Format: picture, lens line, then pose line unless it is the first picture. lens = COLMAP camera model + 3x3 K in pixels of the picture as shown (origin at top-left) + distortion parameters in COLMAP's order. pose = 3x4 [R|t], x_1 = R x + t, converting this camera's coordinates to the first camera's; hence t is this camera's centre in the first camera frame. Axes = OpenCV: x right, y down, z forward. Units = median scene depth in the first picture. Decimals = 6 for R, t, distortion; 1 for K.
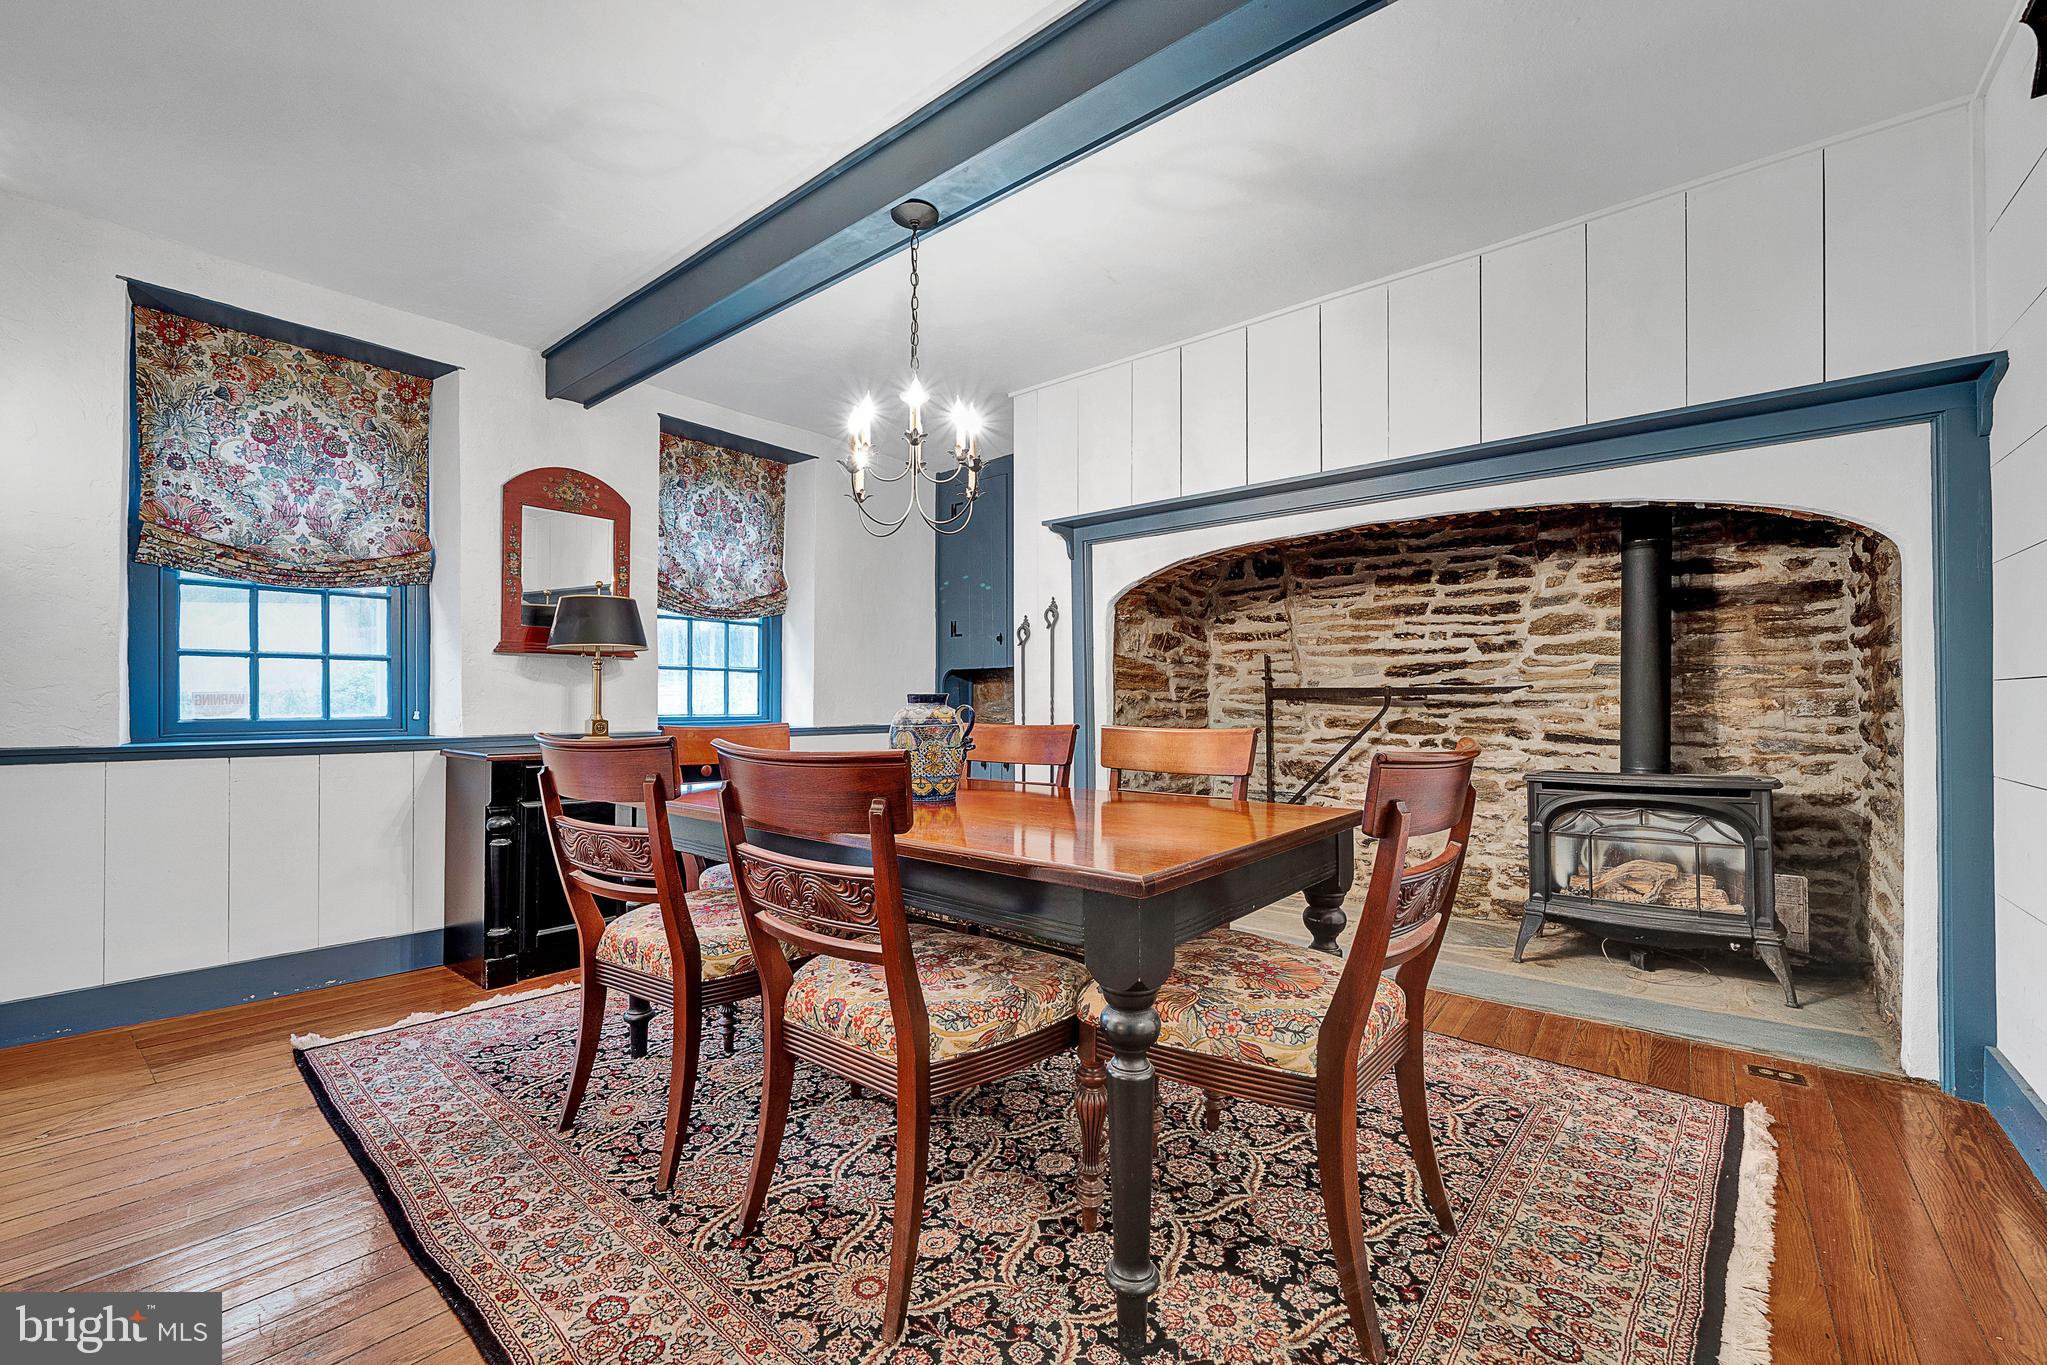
lens RADIAL K [[829.9, 0, 1026.4], [0, 829.9, 696.1], [0, 0, 1]] dist [0.002544, 0.000175]
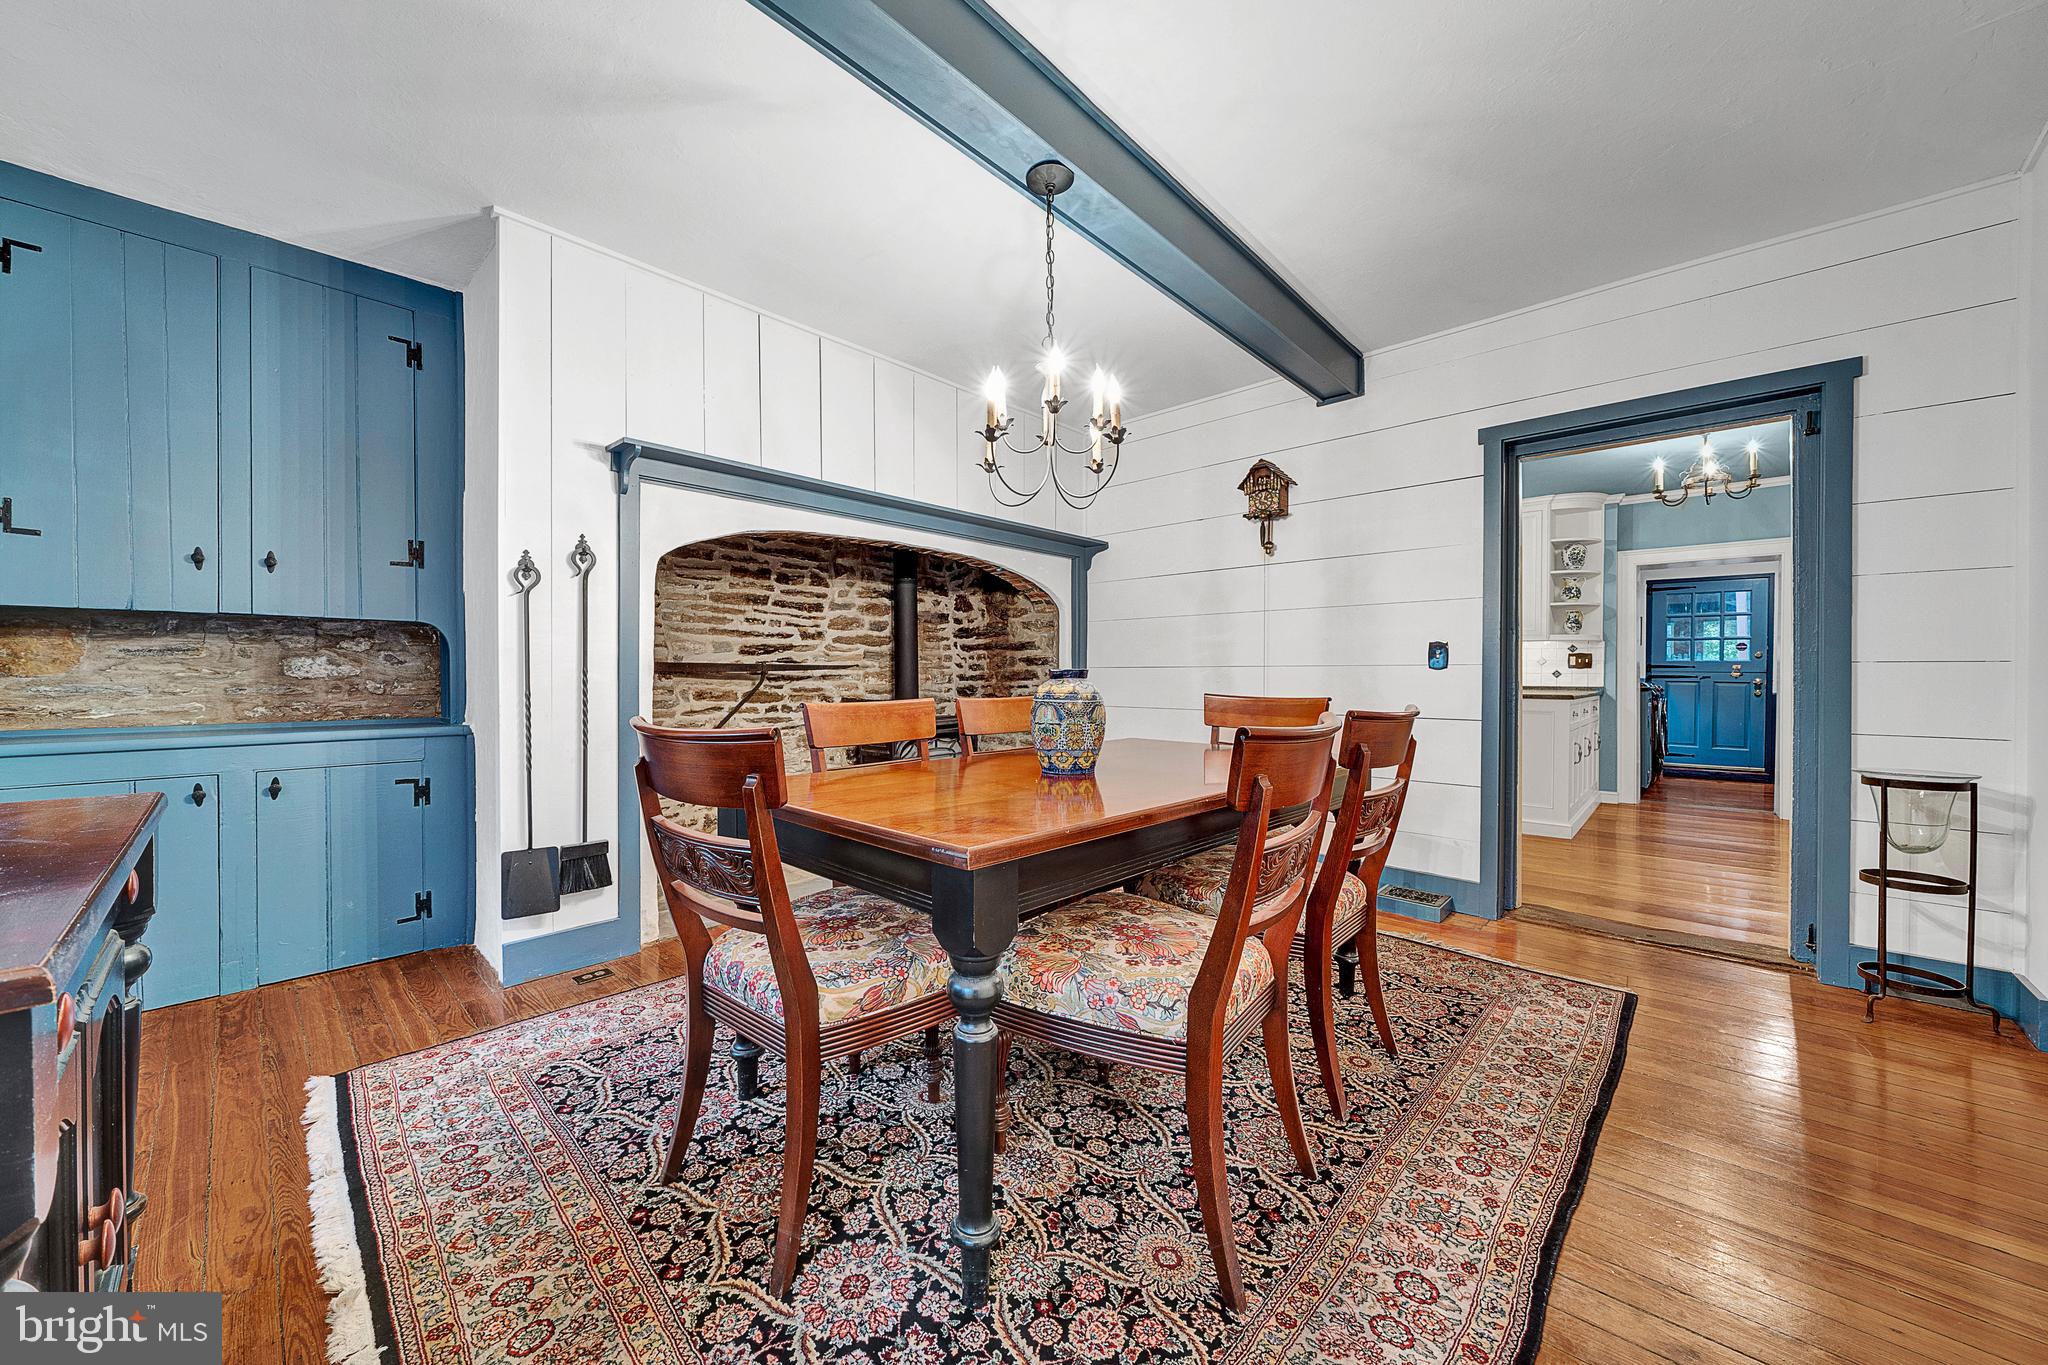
lens RADIAL K [[753.8, 0, 975.8], [0, 753.8, 680.1], [0, 0, 1]] dist [-0.001069, -0.000002]
pose [[0.083206, -0.006249, 0.996513, -0.627672], [-0.006989, 0.999952, 0.006854, 0.003310], [-0.996508, -0.007535, 0.083158, 0.616751]]
